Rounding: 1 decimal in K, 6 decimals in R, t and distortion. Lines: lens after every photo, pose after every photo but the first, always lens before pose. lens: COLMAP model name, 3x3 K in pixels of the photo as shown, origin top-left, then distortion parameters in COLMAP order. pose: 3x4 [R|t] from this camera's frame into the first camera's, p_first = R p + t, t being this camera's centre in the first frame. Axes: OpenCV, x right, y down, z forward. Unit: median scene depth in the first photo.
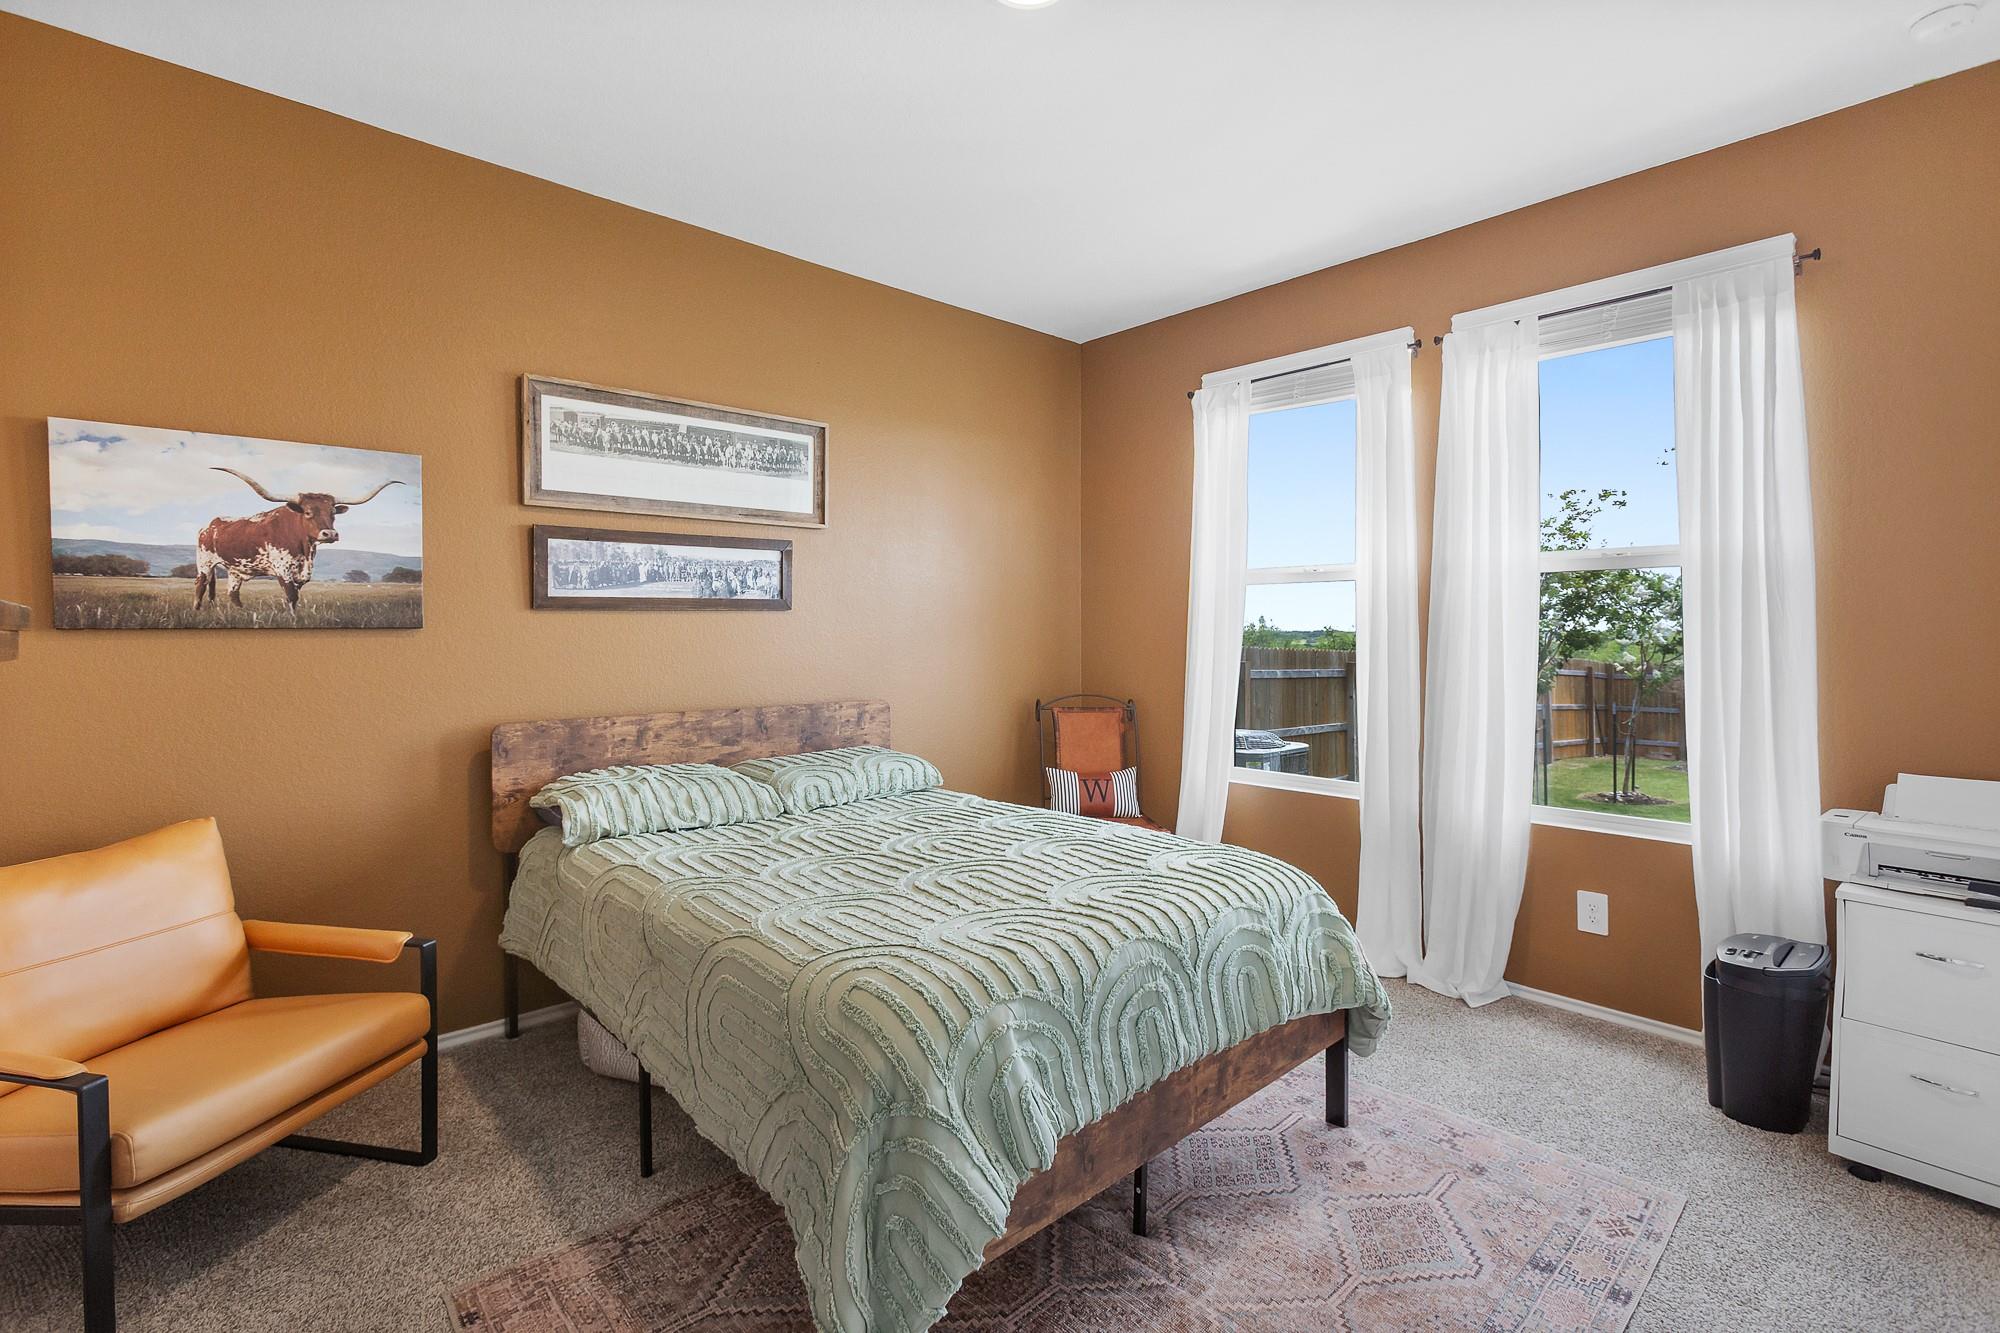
lens RADIAL K [[930.3, 0, 929.2], [0, 930.3, 657.1], [0, 0, 1]] dist [-0.012939, 0.003336]
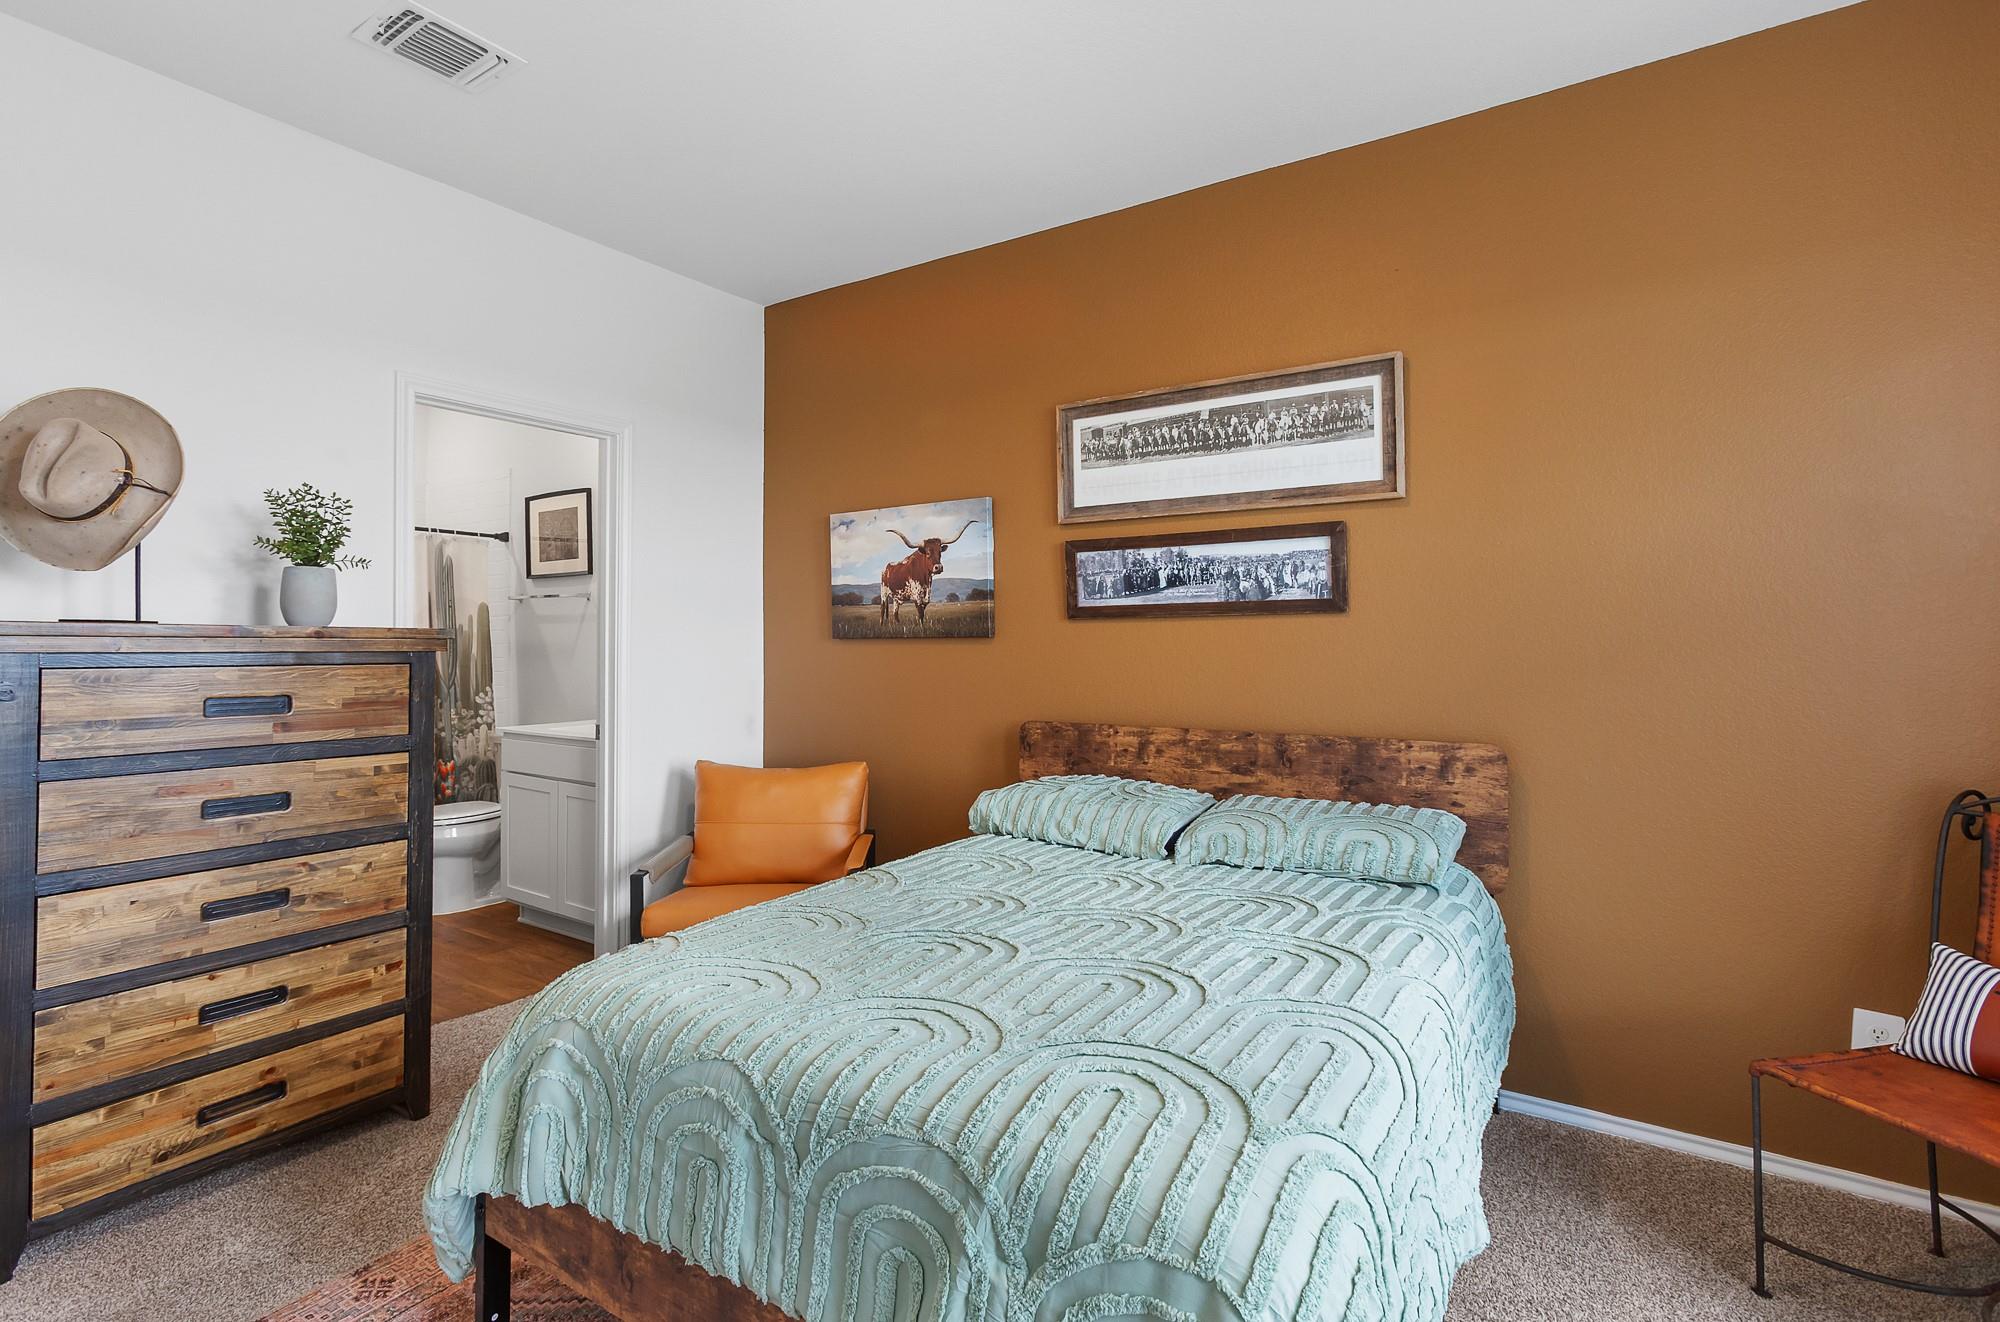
lens RADIAL K [[930.3, 0, 990.4], [0, 930.3, 656.0], [0, 0, 1]] dist [-0.012939, 0.003336]
pose [[0.291038, 0.015300, -0.956589, 0.565783], [-0.027818, 0.999585, 0.007524, -0.013629], [0.956307, 0.024421, 0.291343, 0.572577]]
